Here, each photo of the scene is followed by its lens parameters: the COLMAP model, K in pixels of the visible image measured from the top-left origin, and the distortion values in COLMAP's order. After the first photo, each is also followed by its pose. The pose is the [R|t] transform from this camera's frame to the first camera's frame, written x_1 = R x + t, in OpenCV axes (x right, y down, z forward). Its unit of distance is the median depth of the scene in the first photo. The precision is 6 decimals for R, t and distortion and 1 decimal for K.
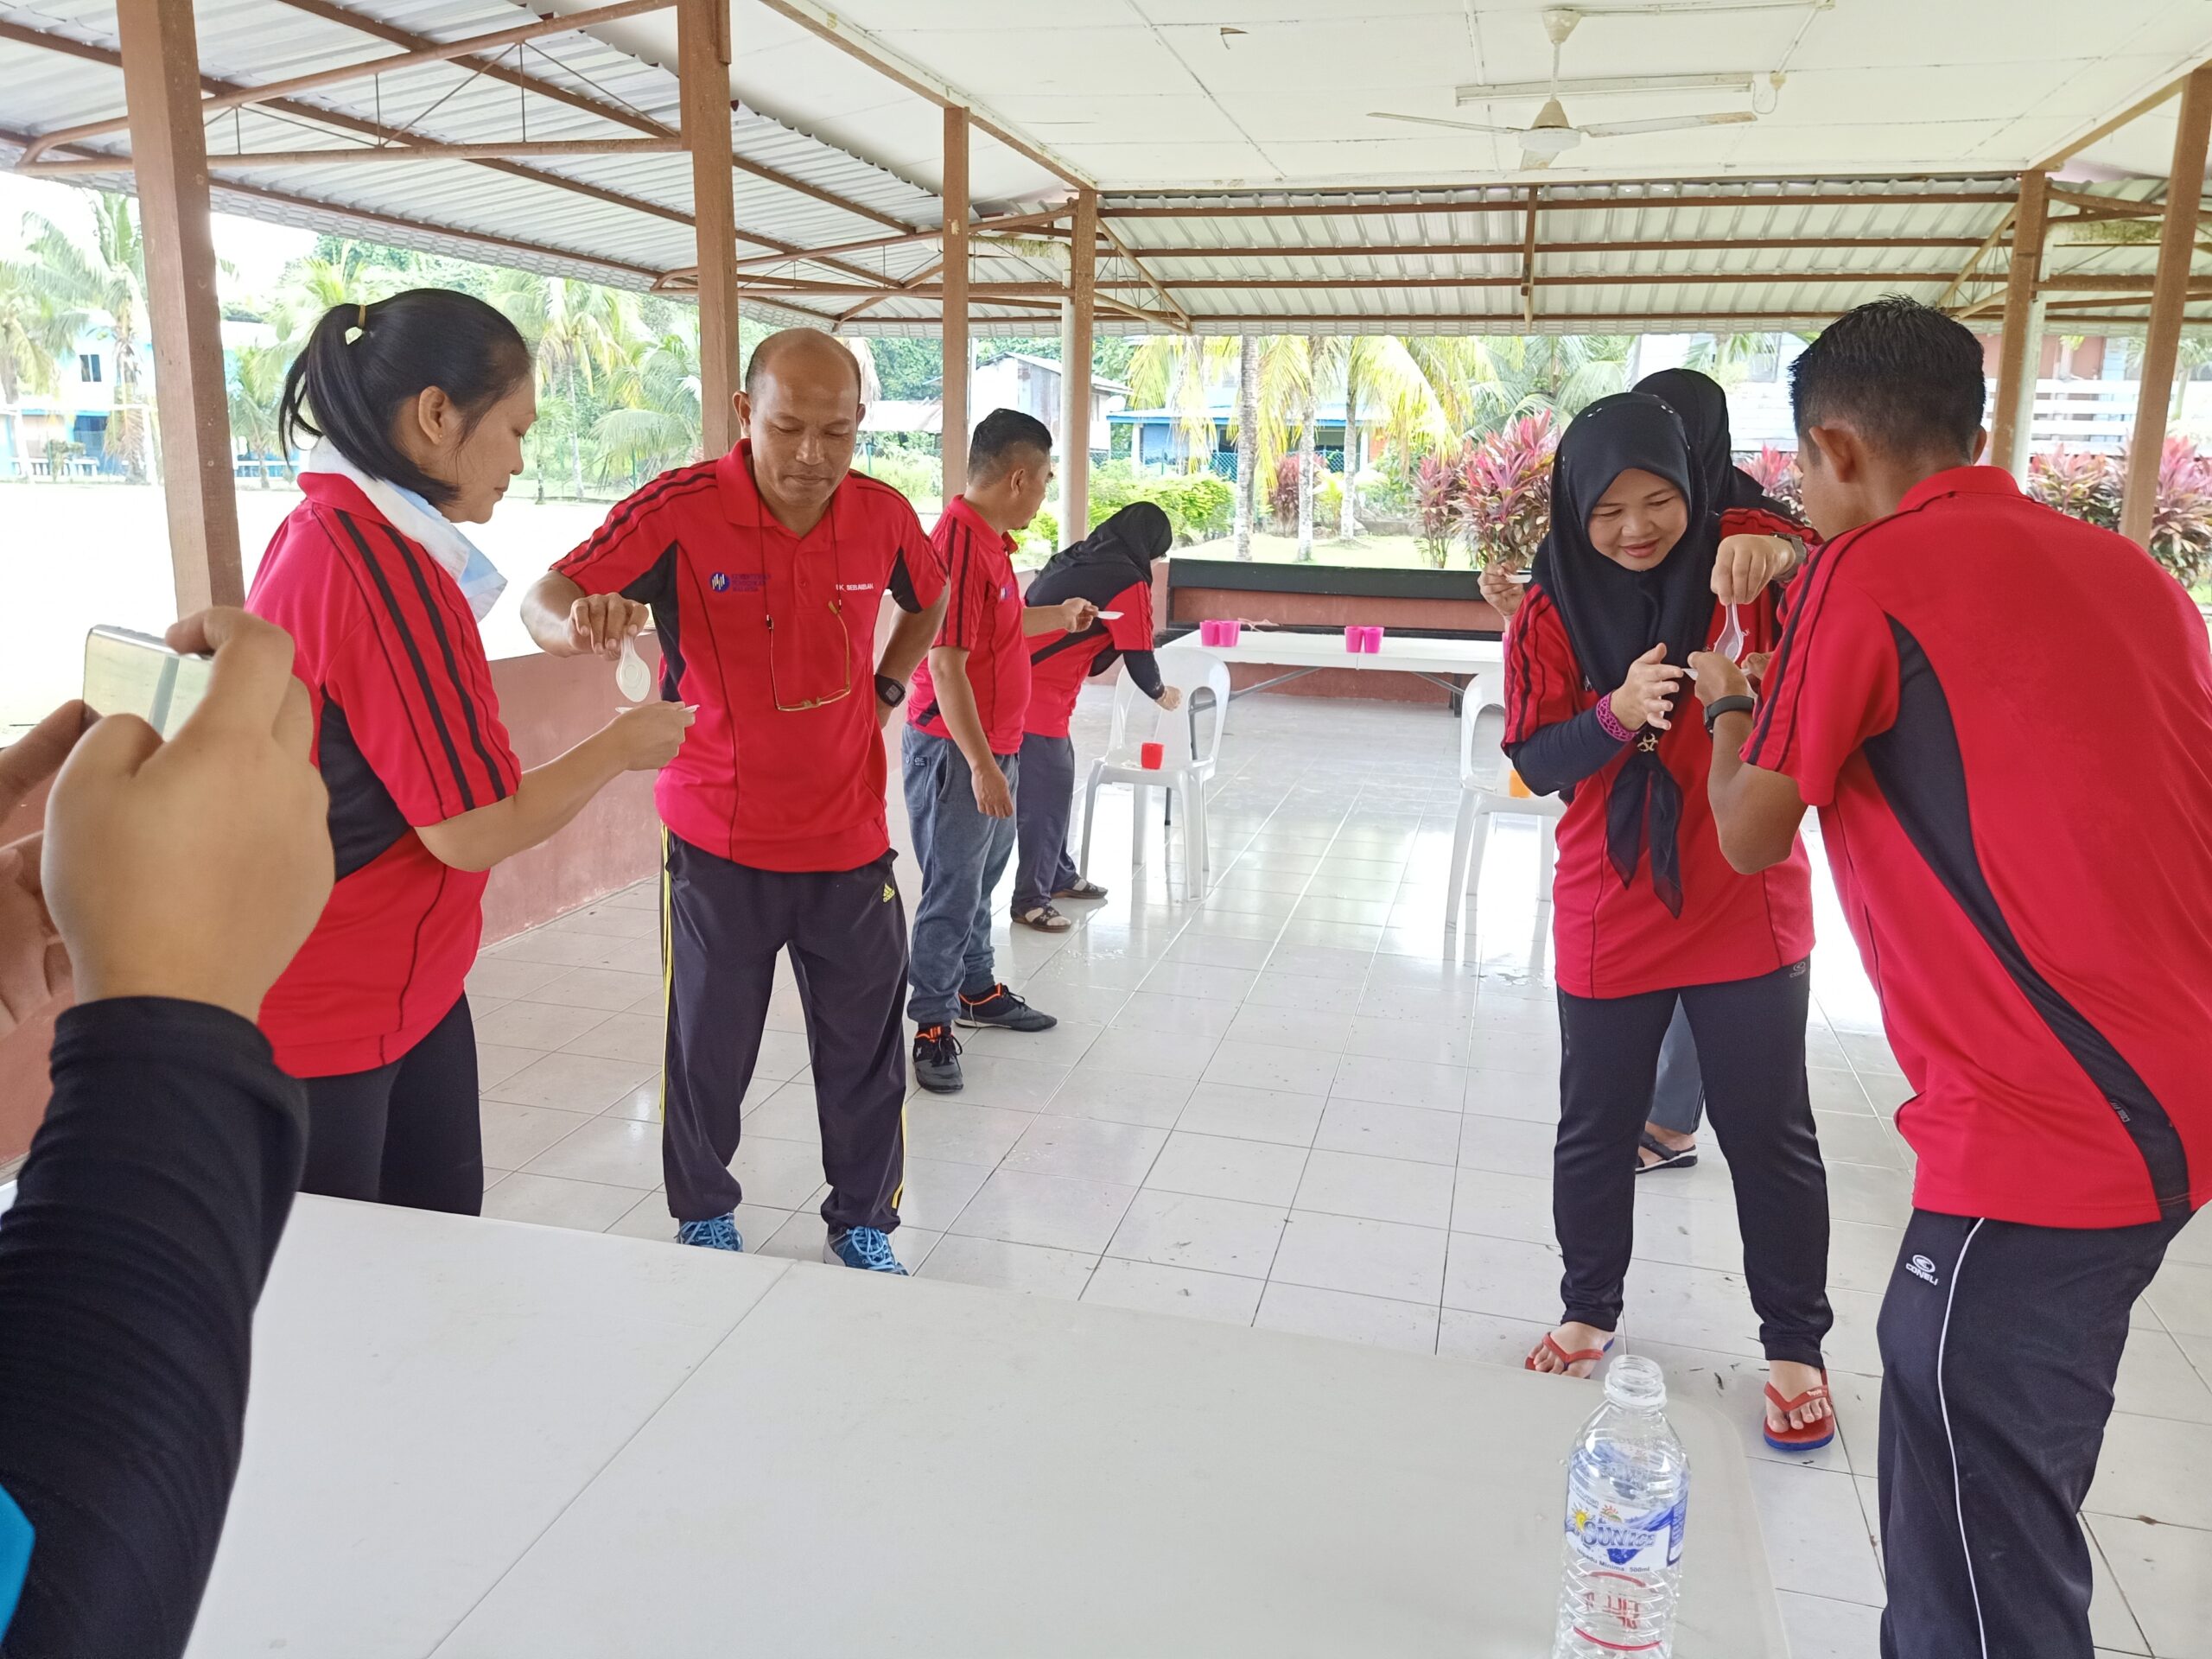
lens RADIAL K [[1645.3, 0, 1099.1], [0, 1645.3, 845.5], [0, 0, 1]] dist [0.088324, -0.120893]
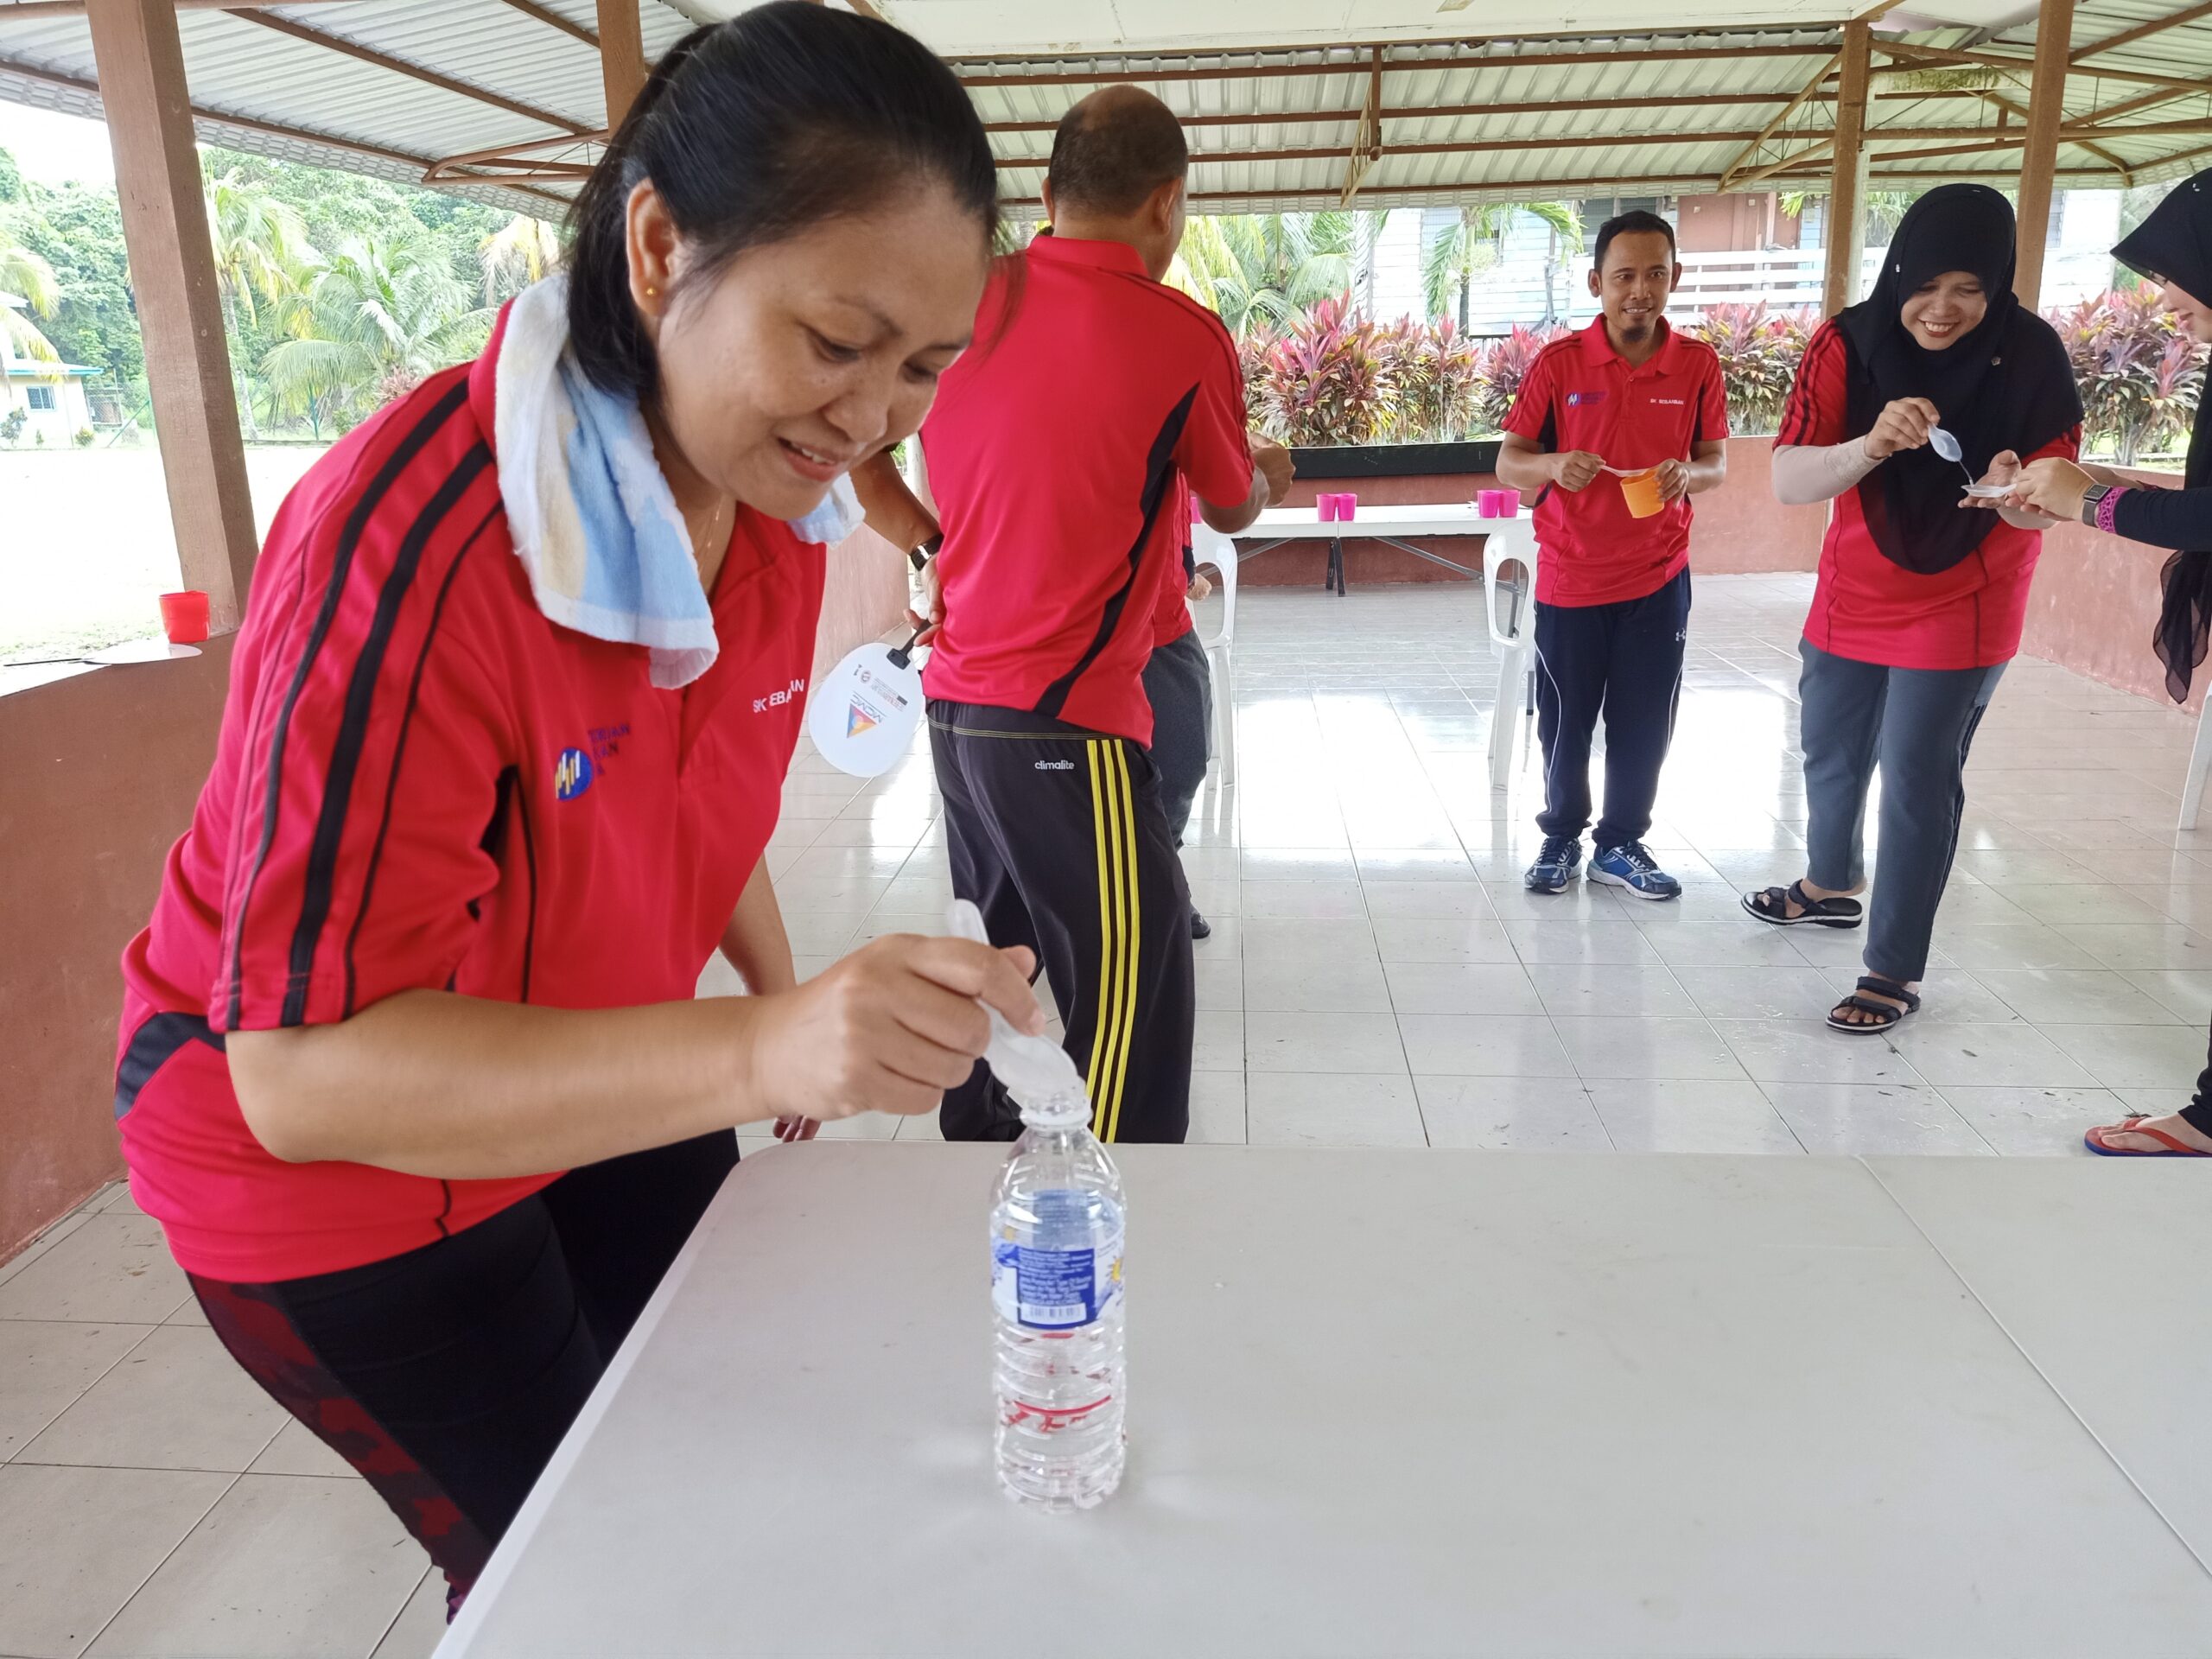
lens RADIAL K [[1645.3, 0, 1097.8], [0, 1645.3, 843.5], [0, 0, 1]] dist [0.088324, -0.120893]
pose [[0.983590, -0.089088, 0.156888, -0.076148], [0.081734, 0.995258, 0.052729, 0.005052], [-0.160842, -0.039040, 0.986208, 0.031226]]
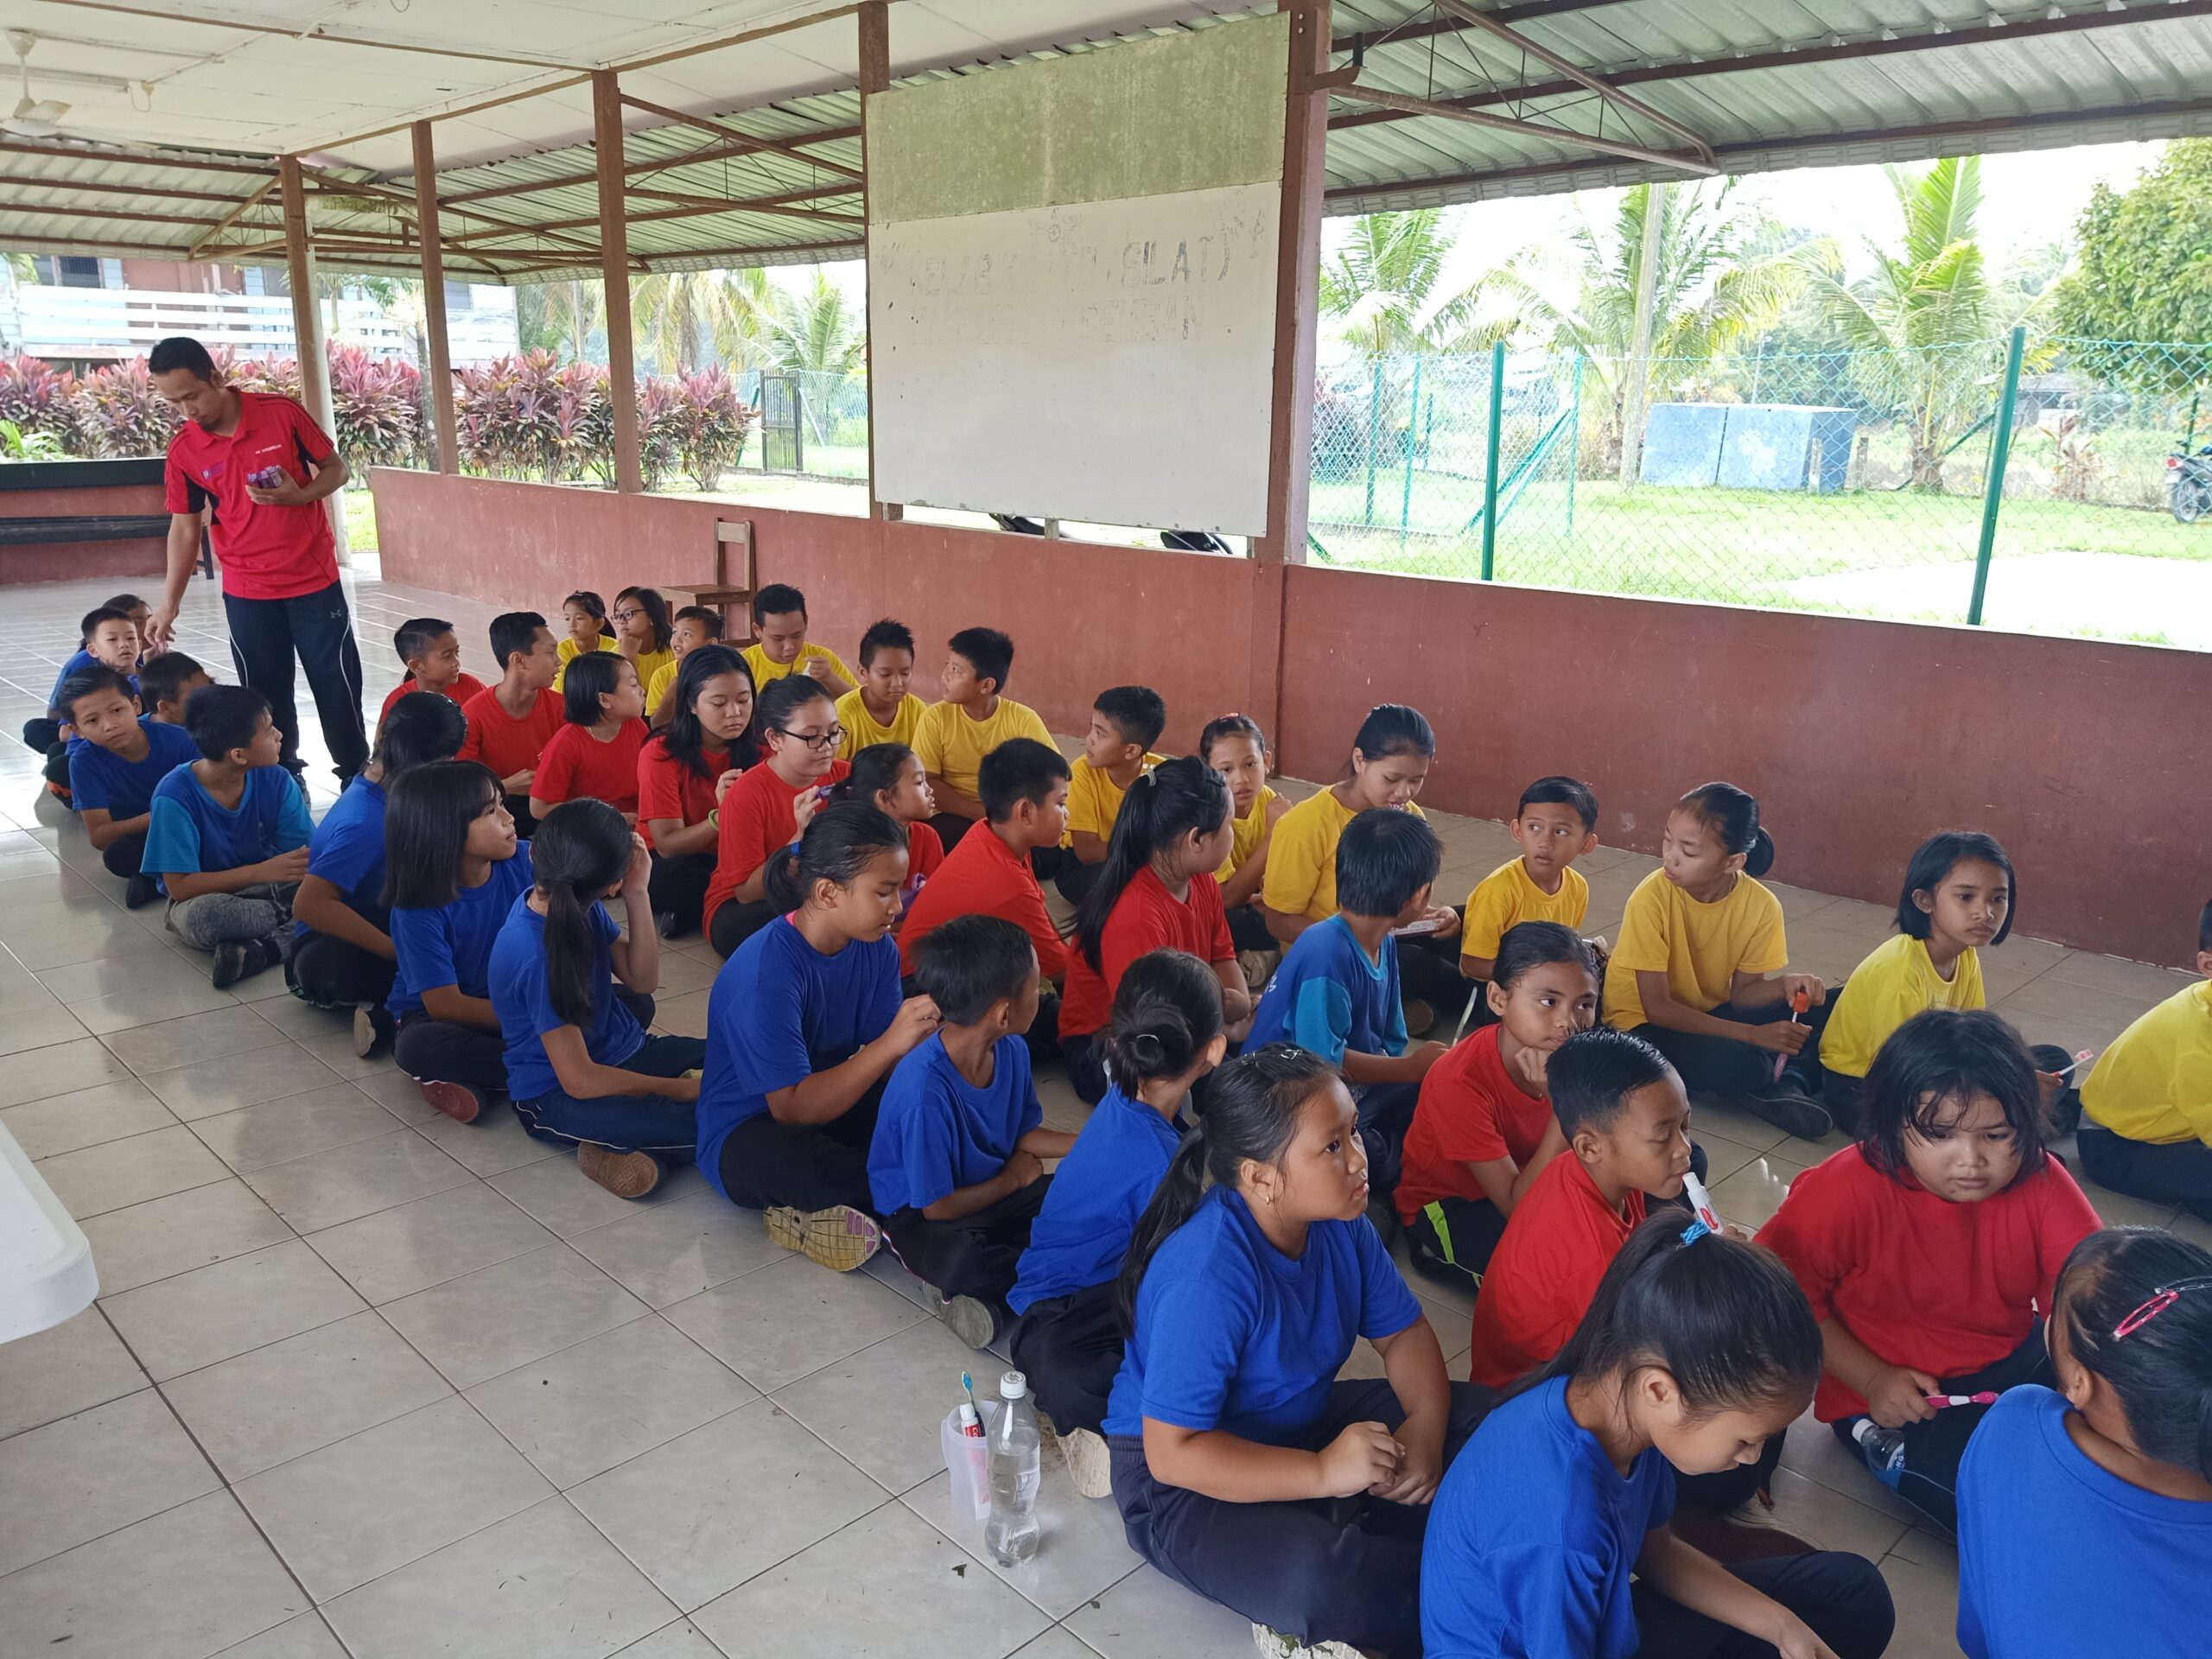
lens RADIAL K [[1645.3, 0, 1104.7], [0, 1645.3, 824.0], [0, 0, 1]] dist [0.088324, -0.120893]
pose [[0.522357, -0.219677, 0.823945, -0.255562], [0.185581, 0.972373, 0.141597, 0.047314], [-0.832288, 0.078944, 0.548694, -0.205976]]
